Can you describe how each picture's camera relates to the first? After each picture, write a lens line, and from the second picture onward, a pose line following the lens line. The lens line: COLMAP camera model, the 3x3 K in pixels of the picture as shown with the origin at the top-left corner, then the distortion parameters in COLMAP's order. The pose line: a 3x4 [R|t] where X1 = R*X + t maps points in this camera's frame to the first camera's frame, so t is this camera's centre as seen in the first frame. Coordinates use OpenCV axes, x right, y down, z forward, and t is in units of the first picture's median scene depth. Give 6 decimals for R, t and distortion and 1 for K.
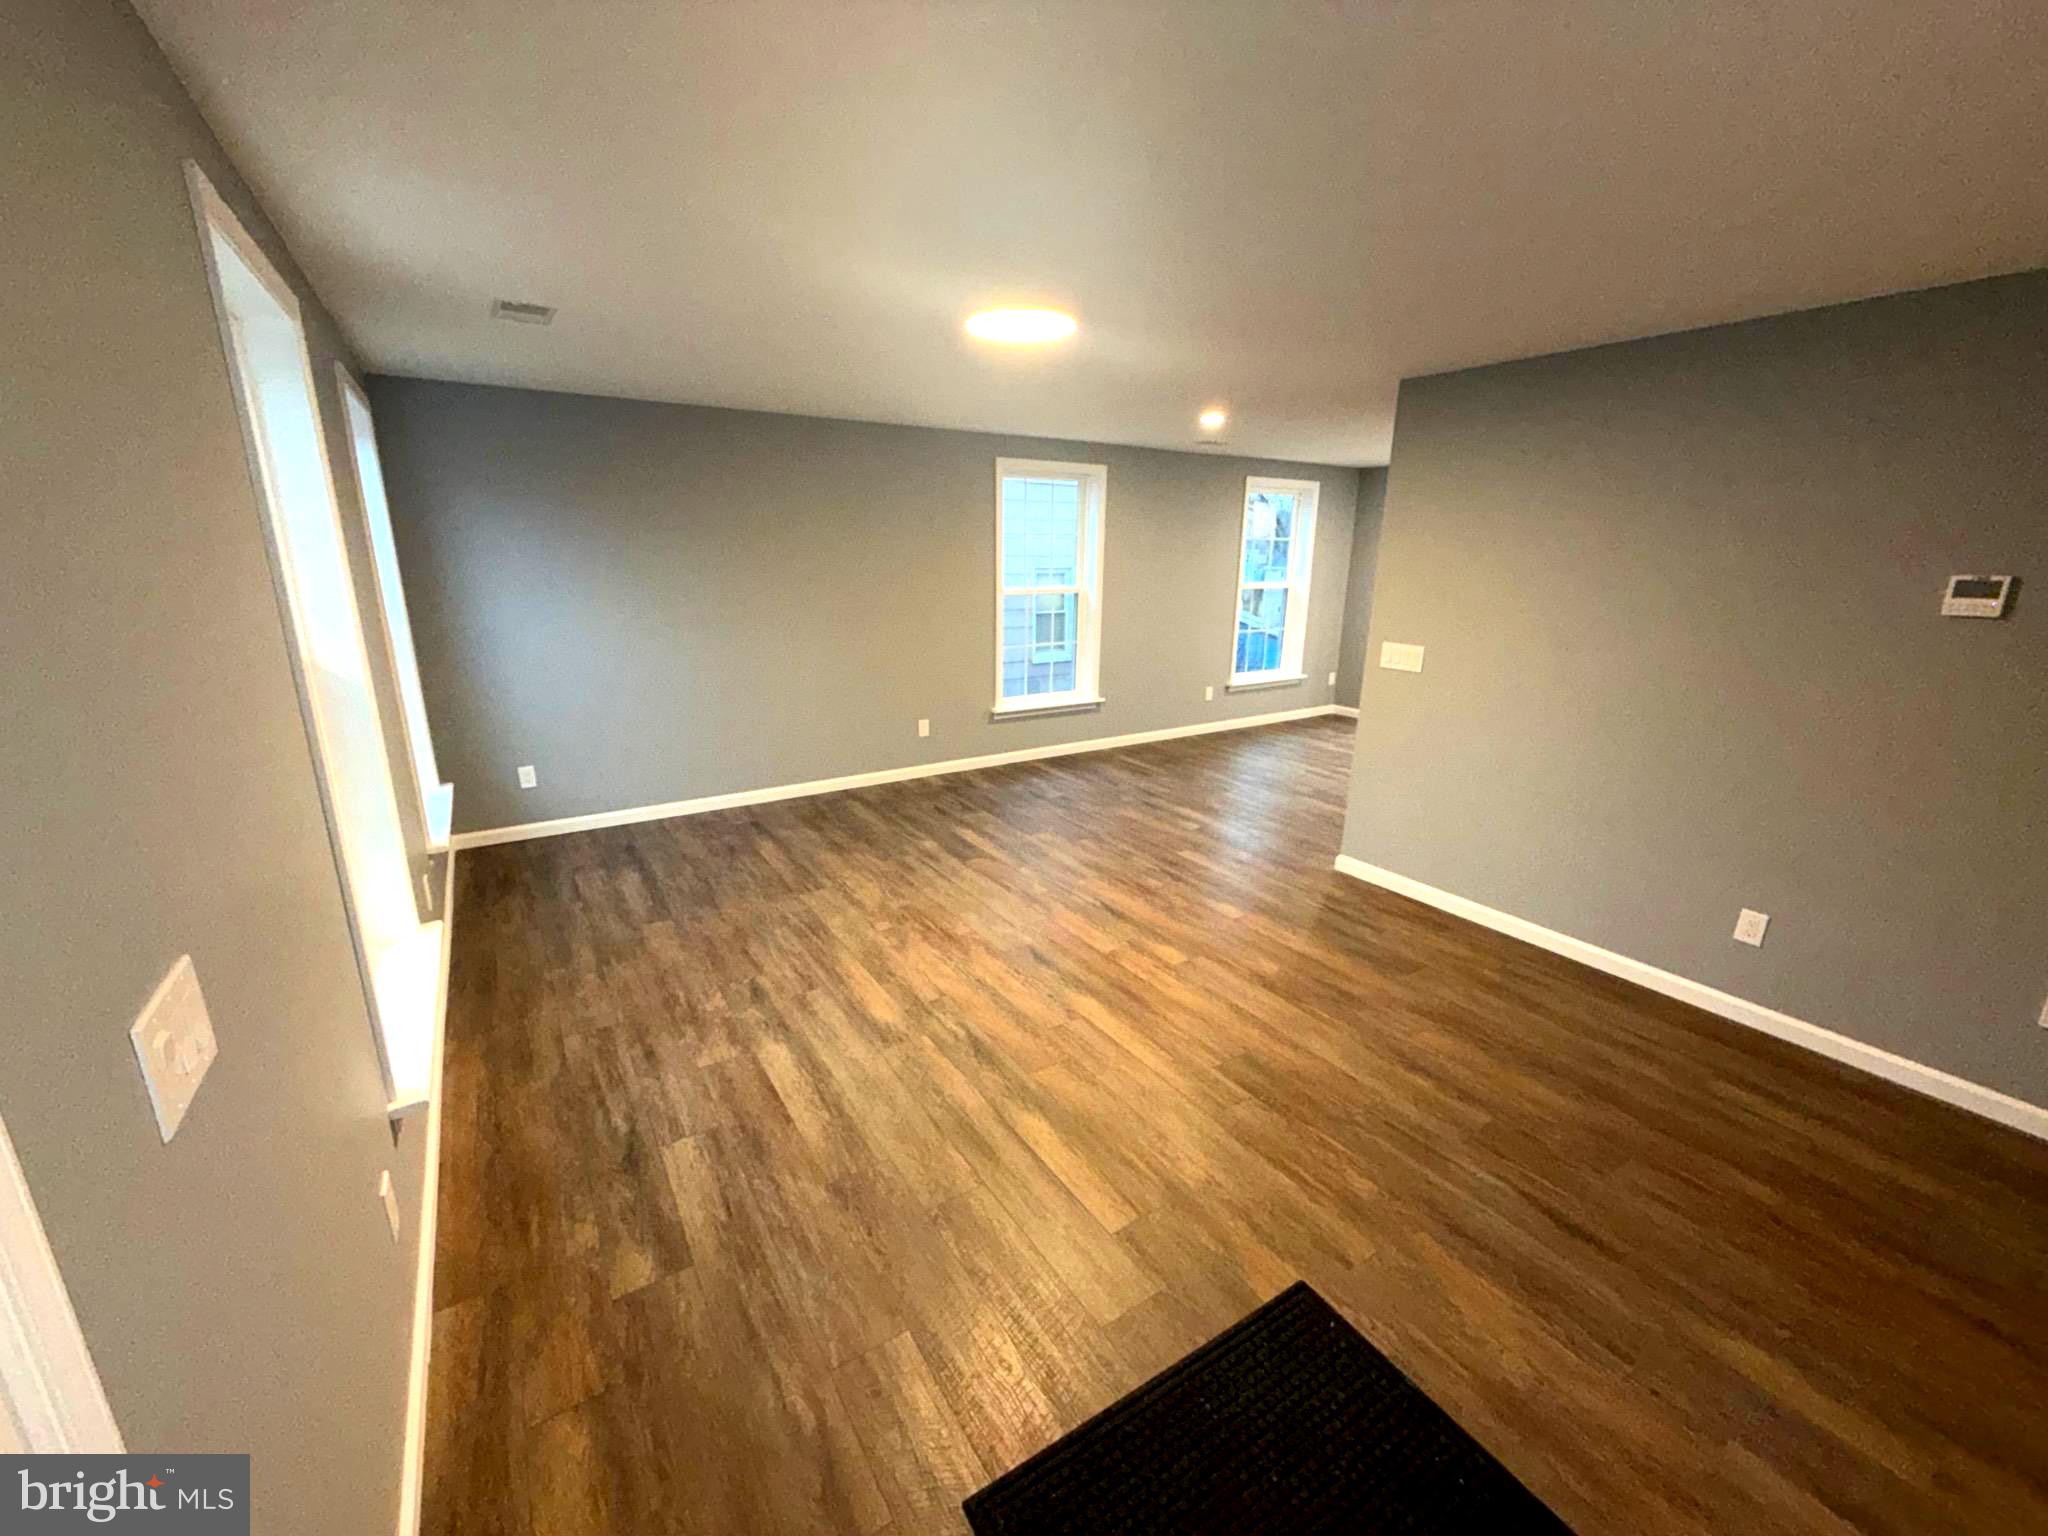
lens RADIAL K [[816.1, 0, 1015.9], [0, 816.1, 766.7], [0, 0, 1]] dist [-0.000694, 0.000515]
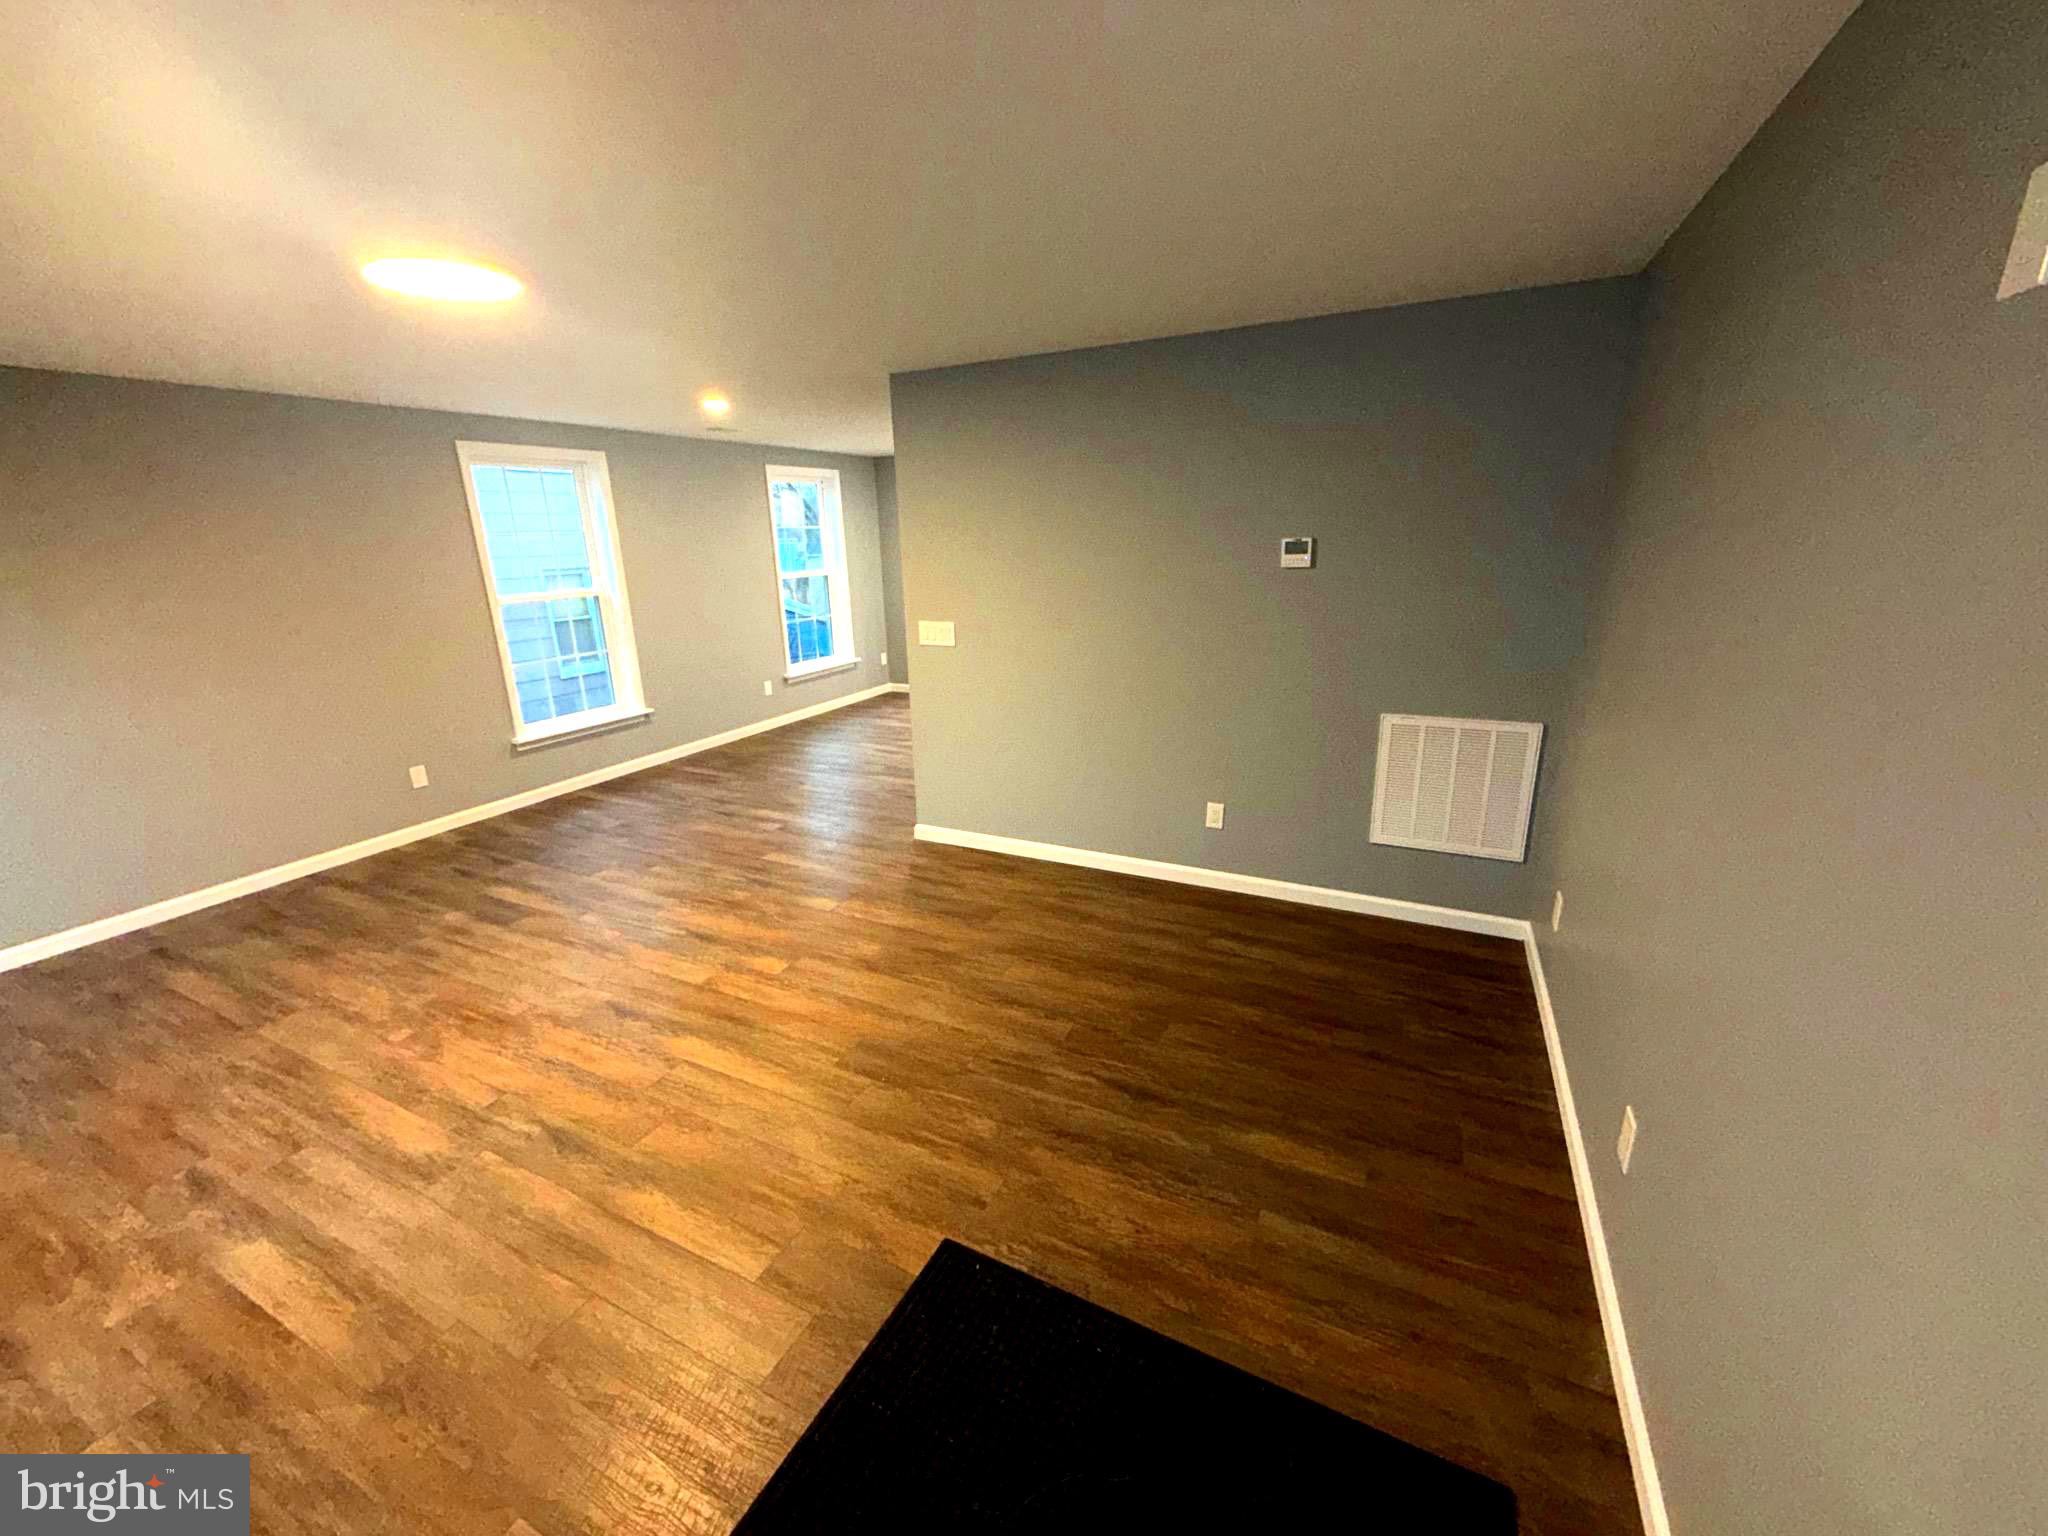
lens RADIAL K [[816.1, 0, 1015.8], [0, 816.1, 767.4], [0, 0, 1]] dist [-0.000694, 0.000515]
pose [[0.860287, -0.175566, 0.478626, 0.020244], [0.168820, 0.983969, 0.057493, -0.005746], [-0.481047, 0.031341, 0.876134, 0.013165]]
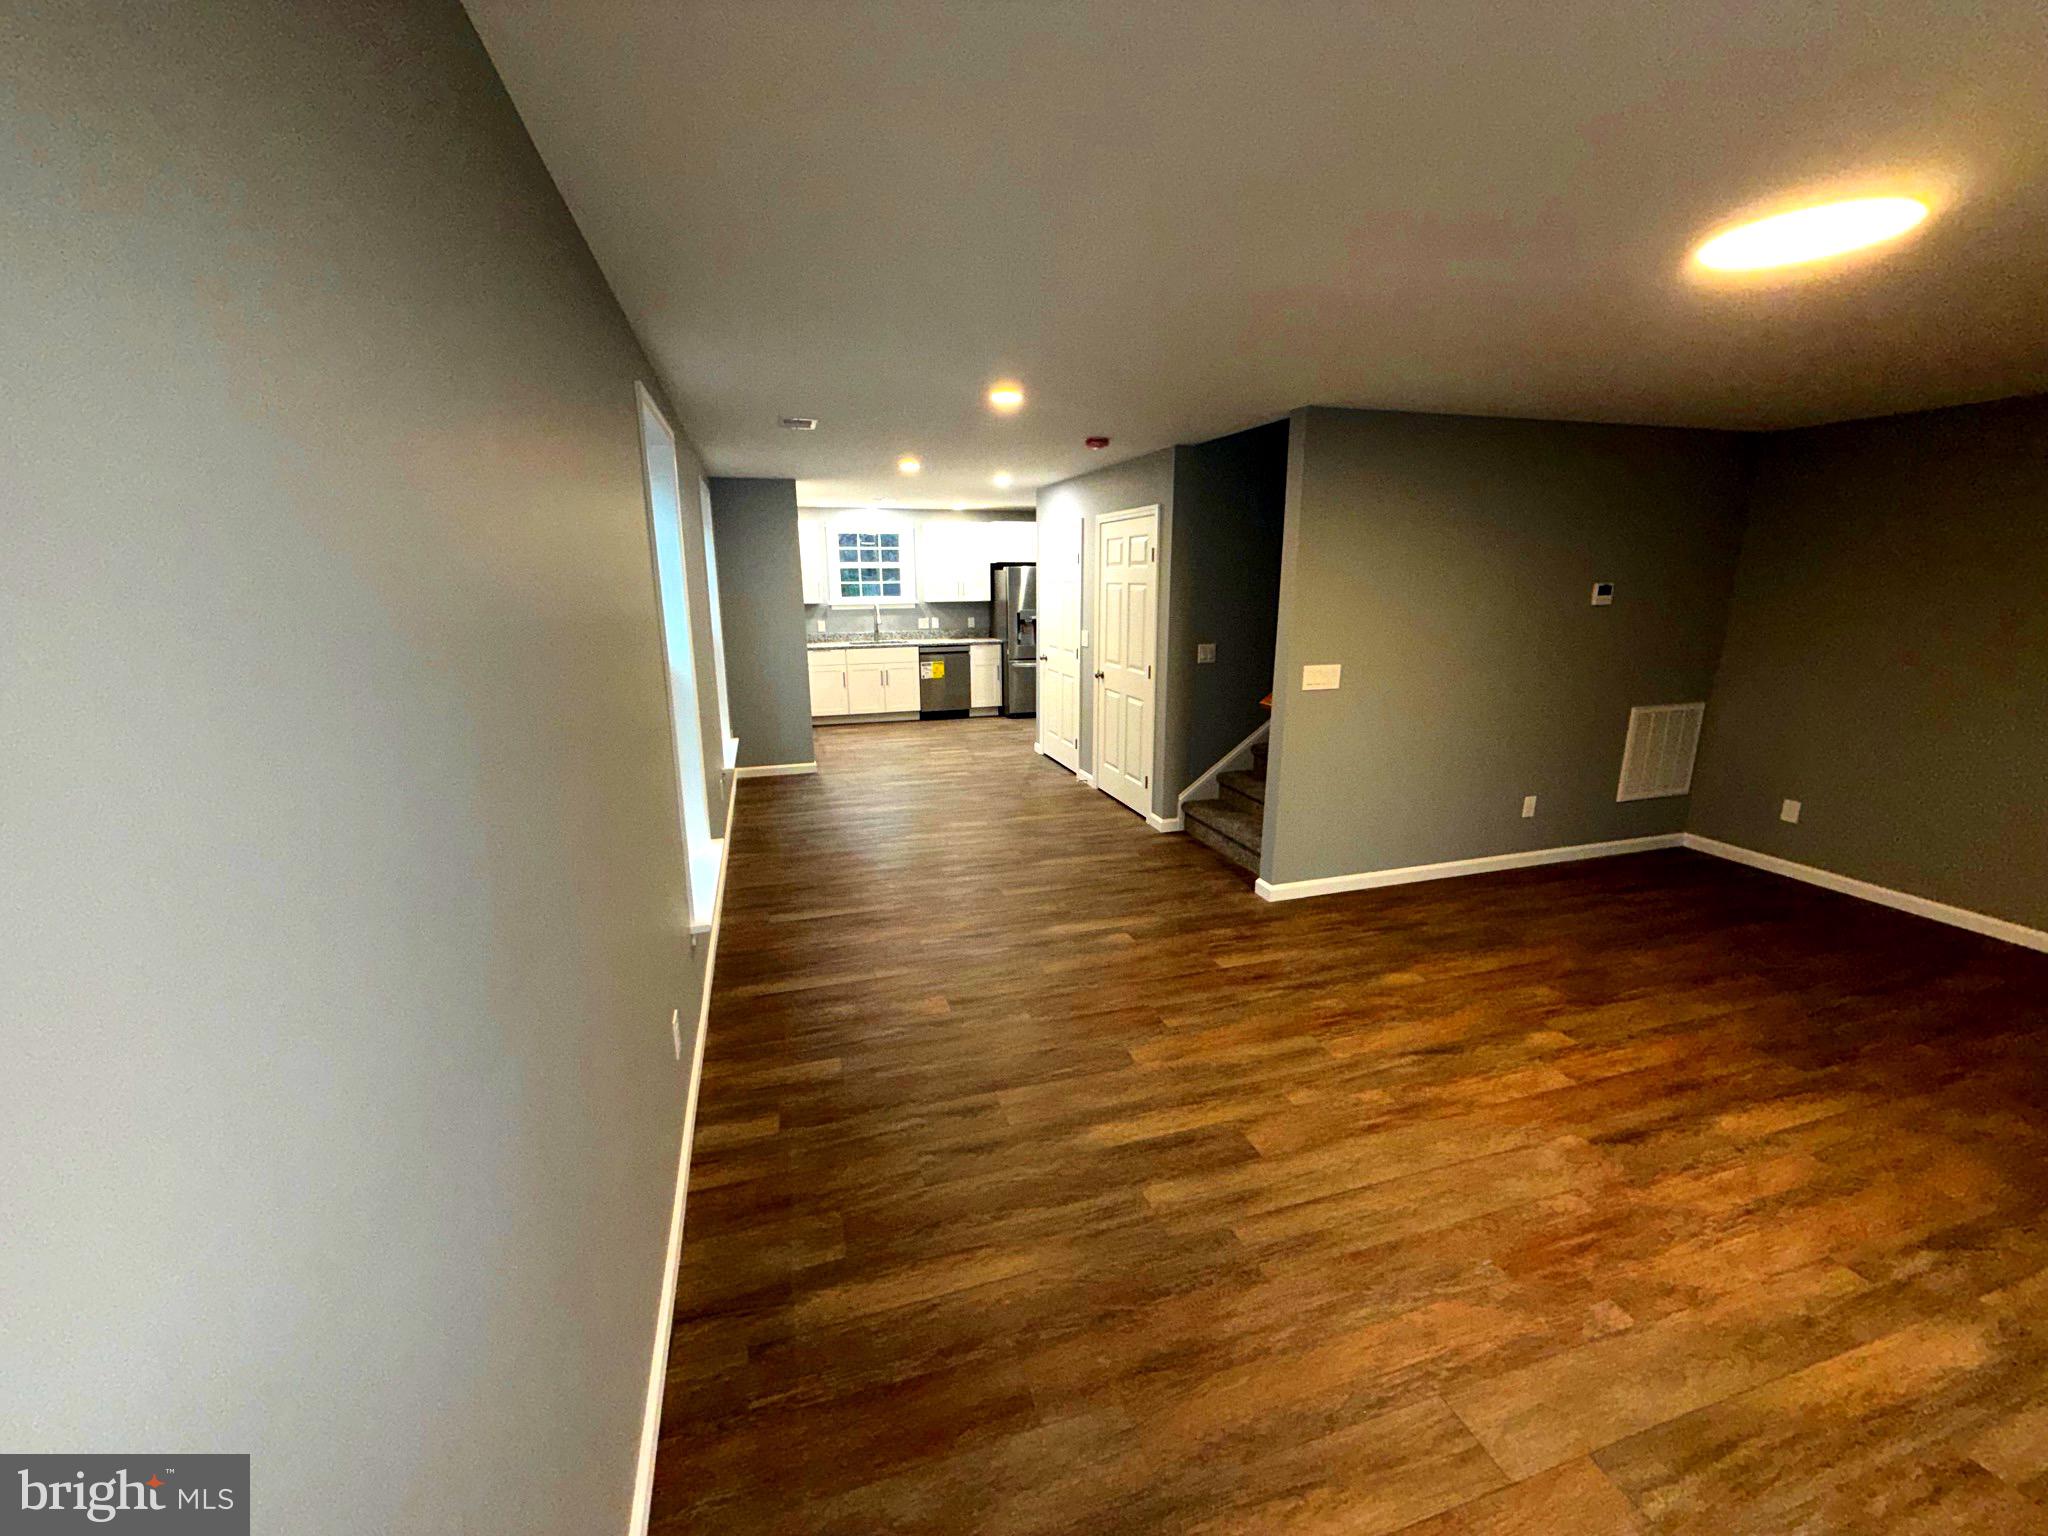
lens RADIAL K [[816.1, 0, 1013.4], [0, 816.1, 765.1], [0, 0, 1]] dist [-0.000694, 0.000515]
pose [[0.272791, -0.231312, 0.933852, -0.776309], [0.259626, 0.952353, 0.160055, -0.366193], [-0.926380, 0.198791, 0.319848, 1.304933]]
